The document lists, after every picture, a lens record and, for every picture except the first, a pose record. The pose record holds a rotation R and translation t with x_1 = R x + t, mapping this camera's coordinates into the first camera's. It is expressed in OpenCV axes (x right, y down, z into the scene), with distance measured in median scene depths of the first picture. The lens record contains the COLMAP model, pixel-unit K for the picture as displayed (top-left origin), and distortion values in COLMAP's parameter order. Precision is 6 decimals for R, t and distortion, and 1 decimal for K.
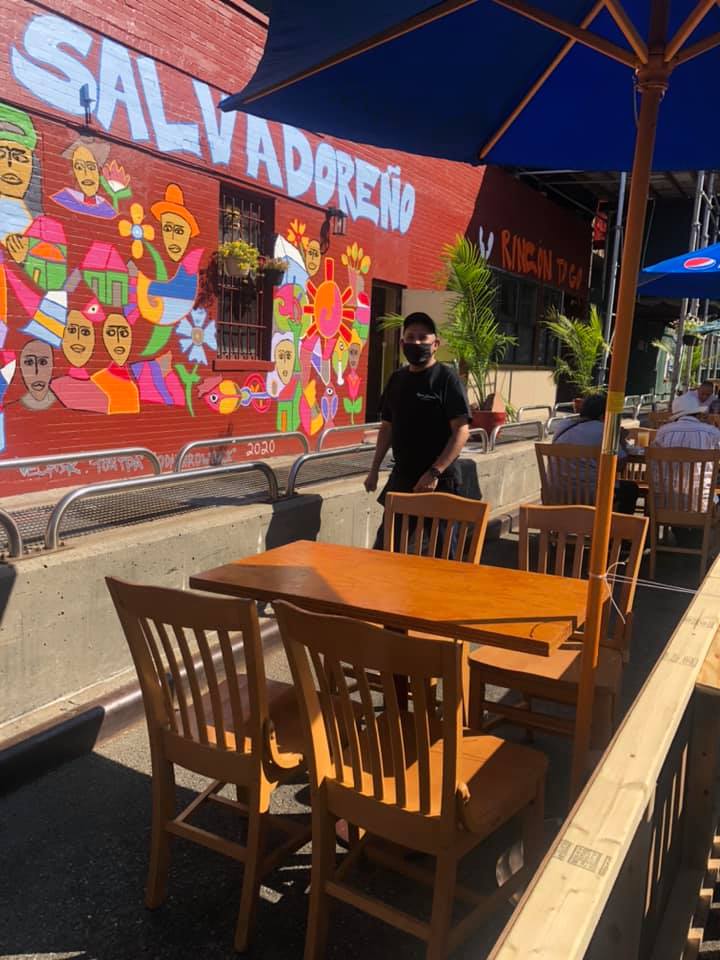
lens RADIAL K [[773.4, 0, 360.0], [0, 773.4, 480.0], [0, 0, 1]] dist [0.007815, 0.002788]
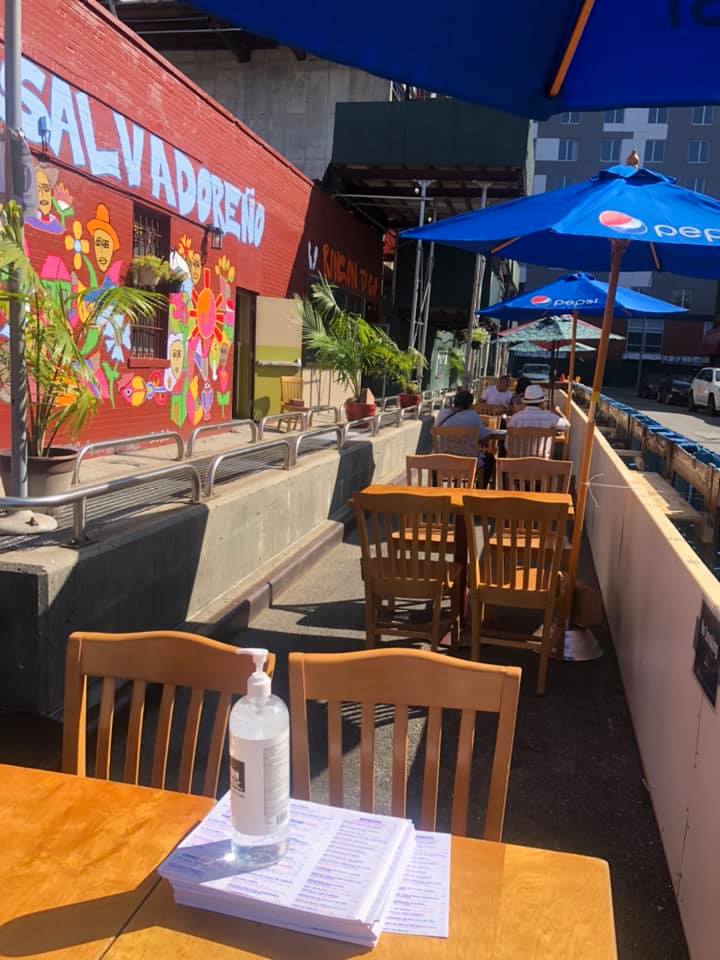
lens RADIAL K [[773.4, 0, 360.0], [0, 773.4, 480.0], [0, 0, 1]] dist [0.007815, 0.002788]
pose [[0.950250, -0.028647, 0.310168, -0.217263], [0.024307, 0.999545, 0.017849, 0.010555], [-0.310538, -0.009422, 0.950514, -0.179357]]
